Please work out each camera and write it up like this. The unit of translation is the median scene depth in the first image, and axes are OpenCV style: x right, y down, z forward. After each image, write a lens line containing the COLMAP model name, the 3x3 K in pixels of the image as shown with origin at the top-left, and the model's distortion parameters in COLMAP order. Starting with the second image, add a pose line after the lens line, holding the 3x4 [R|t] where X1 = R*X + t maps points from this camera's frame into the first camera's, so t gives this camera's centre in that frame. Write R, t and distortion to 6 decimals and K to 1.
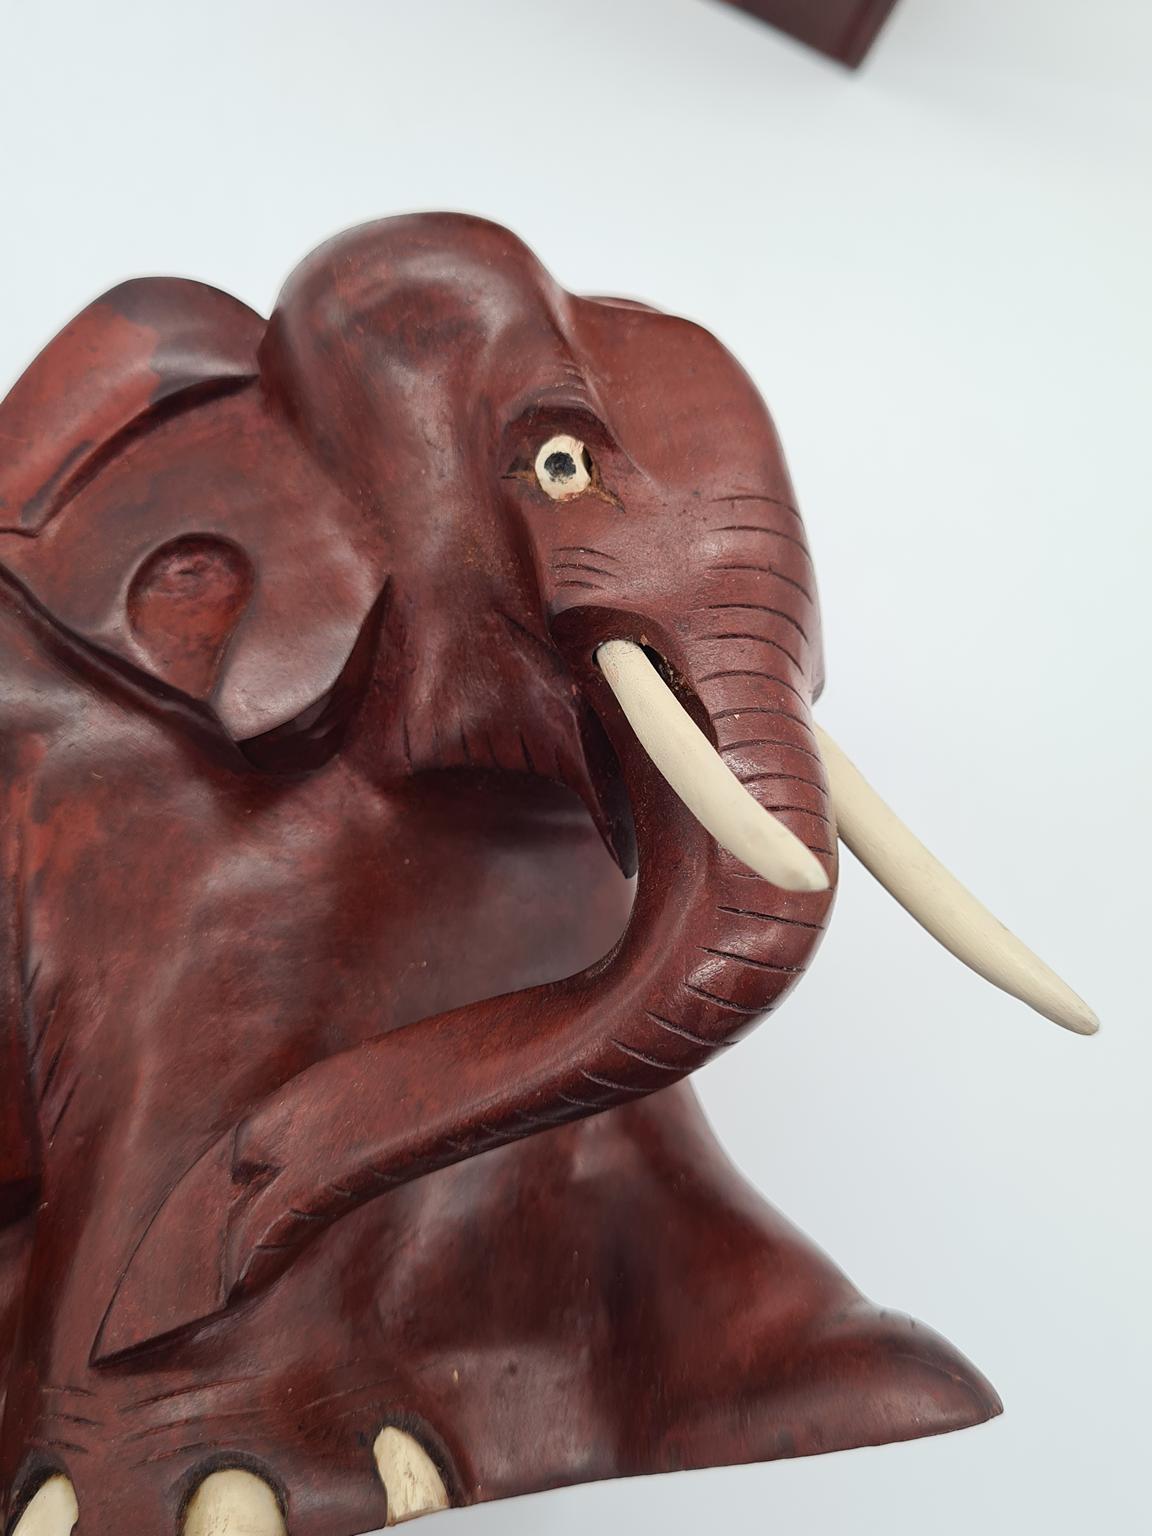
lens RADIAL K [[1542.5, 0, 577.1], [0, 1542.5, 791.7], [0, 0, 1]] dist [-0.010875, -0.006353]
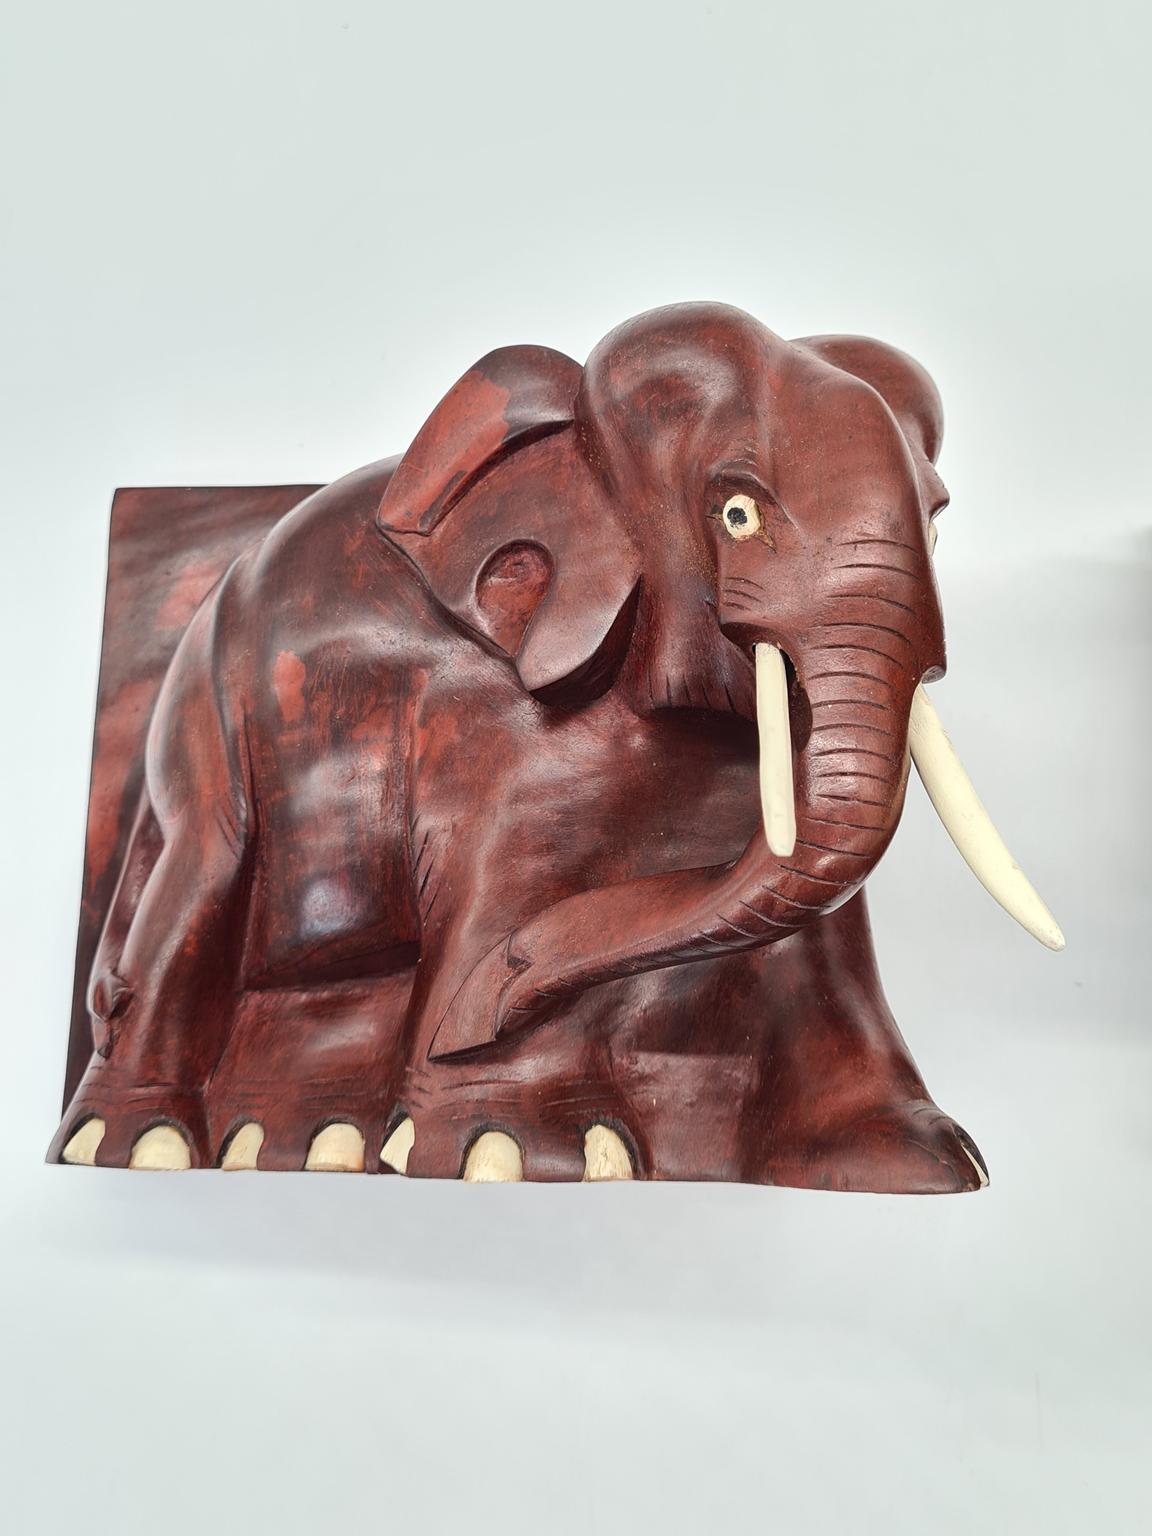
lens RADIAL K [[1512.9, 0, 576.0], [0, 1512.9, 768.0], [0, 0, 1]] dist [0.006435, 0.007298]
pose [[0.924743, 0.089136, -0.370006, 0.381021], [-0.026568, 0.984935, 0.170874, -0.210070], [0.379663, -0.148184, 0.913180, -0.372937]]
